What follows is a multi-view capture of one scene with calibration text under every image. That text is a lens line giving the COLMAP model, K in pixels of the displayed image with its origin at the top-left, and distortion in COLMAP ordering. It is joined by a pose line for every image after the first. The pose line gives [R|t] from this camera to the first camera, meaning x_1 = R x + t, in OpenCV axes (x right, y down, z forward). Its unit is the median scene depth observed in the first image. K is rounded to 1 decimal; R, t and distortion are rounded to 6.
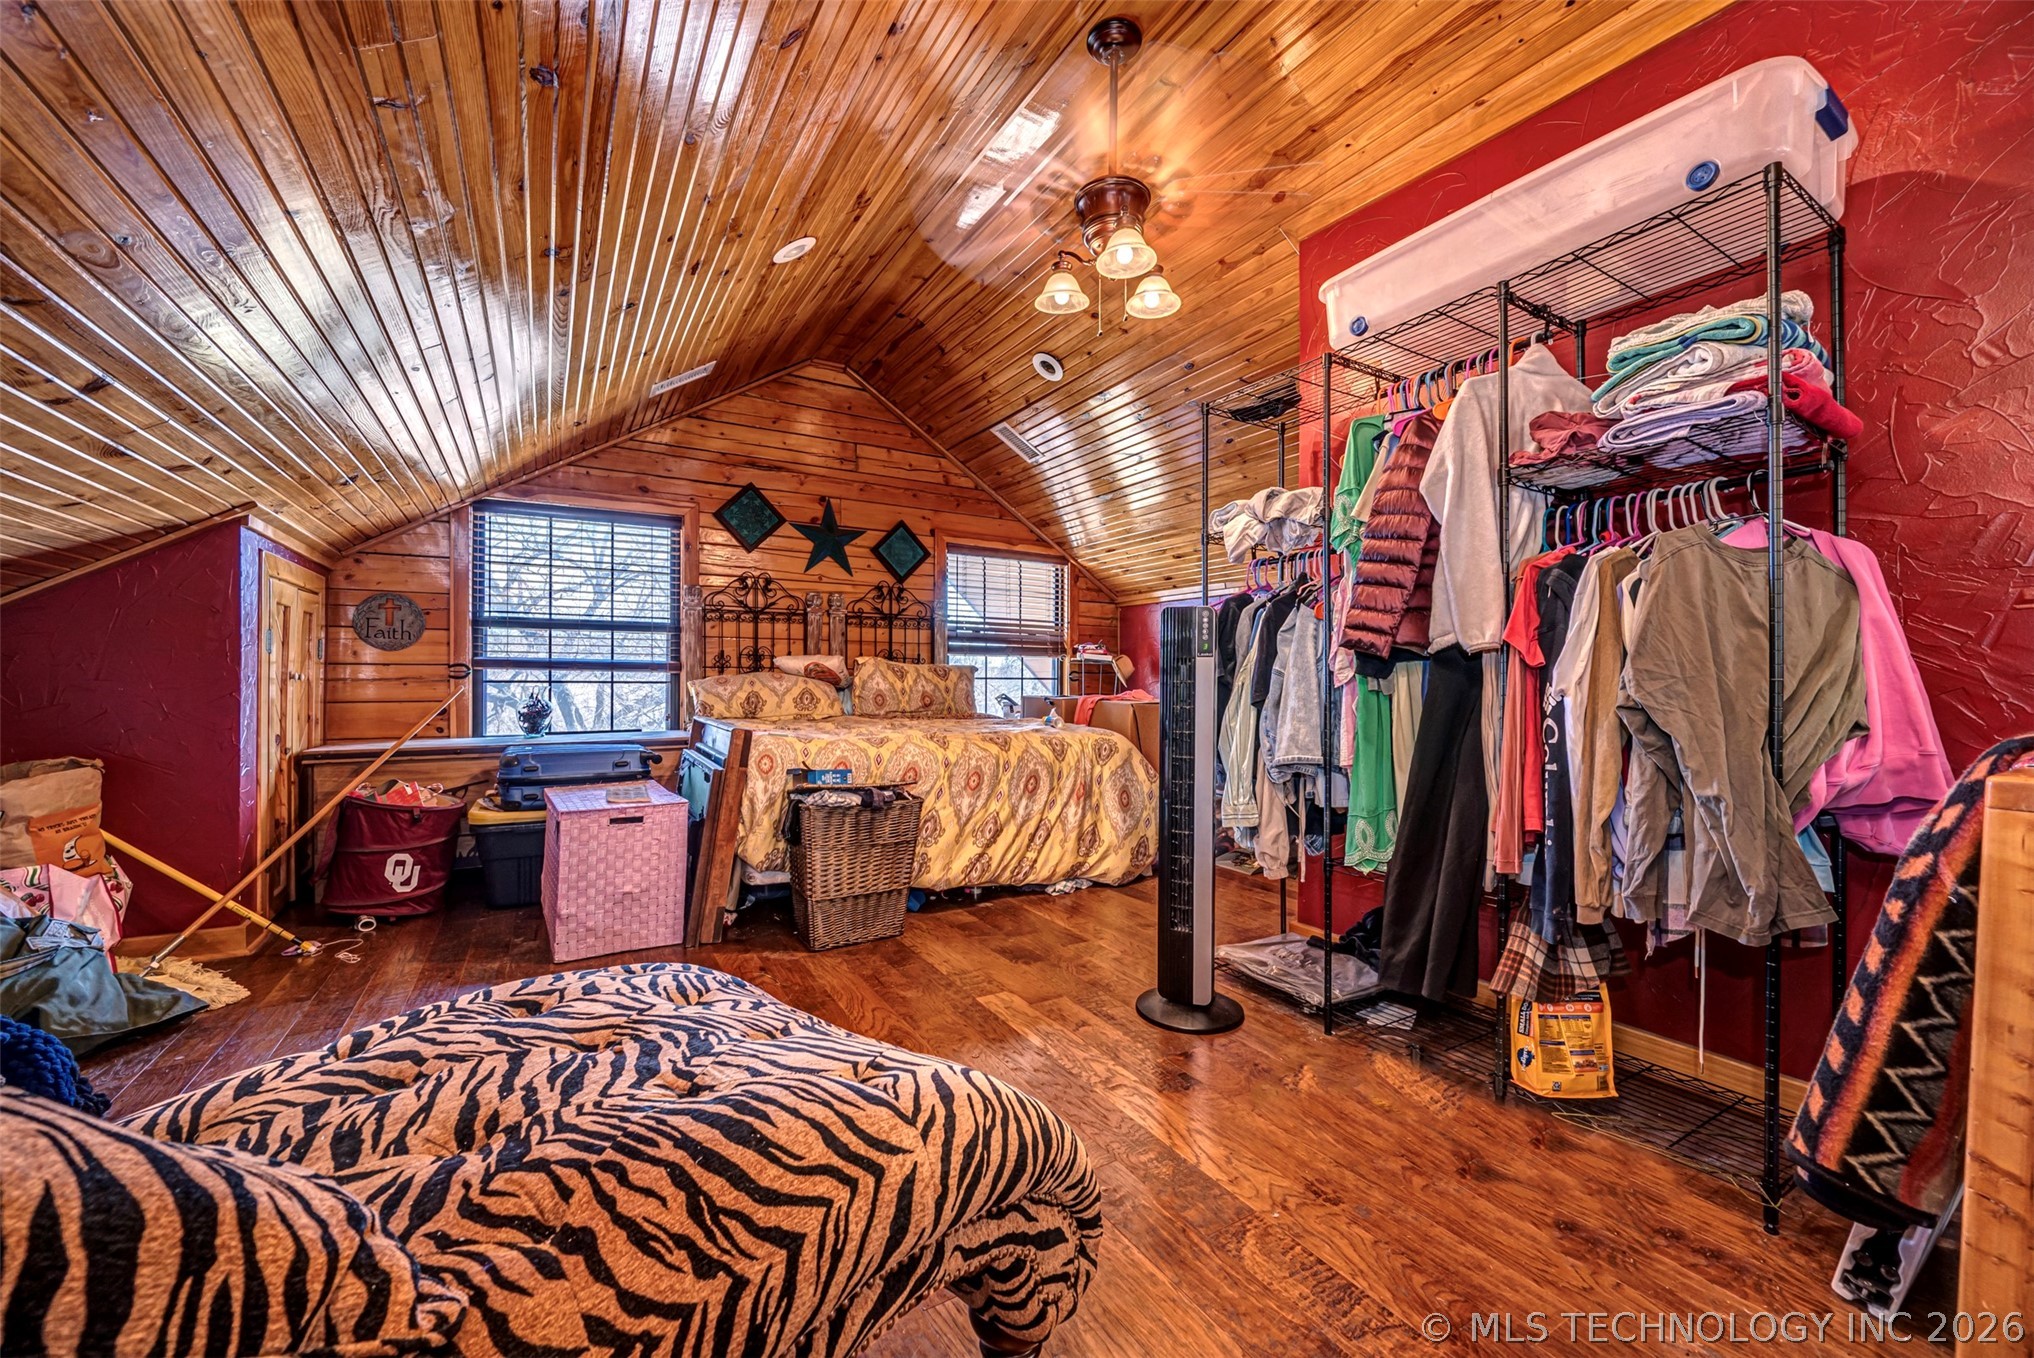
lens RADIAL K [[819.9, 0, 1017.1], [0, 819.9, 689.4], [0, 0, 1]] dist [-0.002571, -0.000265]
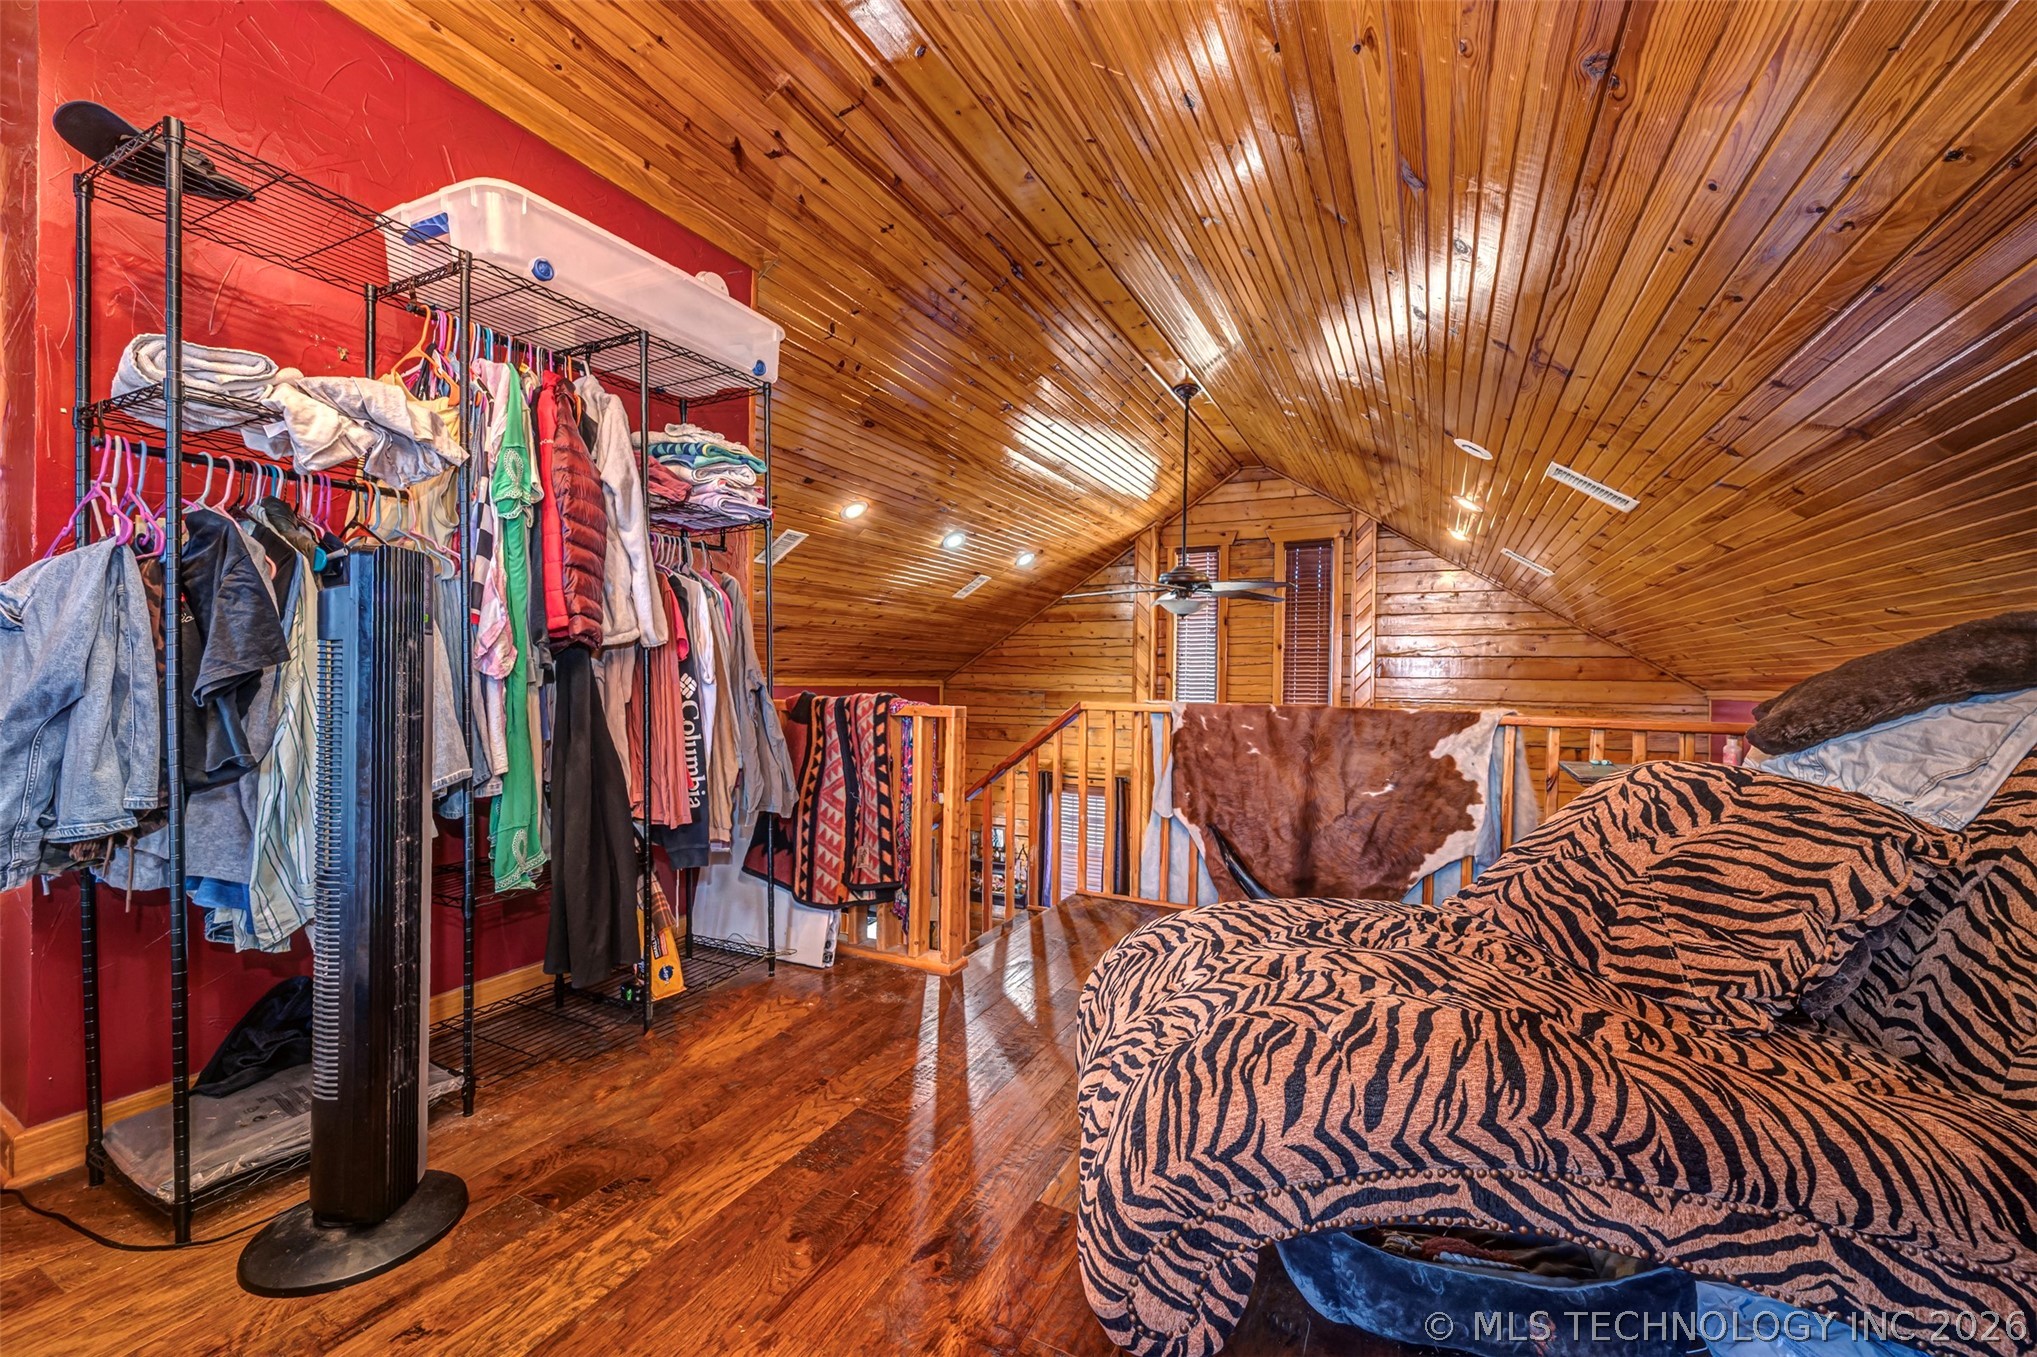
lens RADIAL K [[817.7, 0, 1046.8], [0, 817.7, 677.7], [0, 0, 1]] dist [0.000270, 0.000063]
pose [[-0.571532, -0.012837, 0.820479, -1.299605], [-0.006050, 0.999916, 0.011430, -0.032258], [-0.820557, 0.001569, -0.571562, 2.206678]]
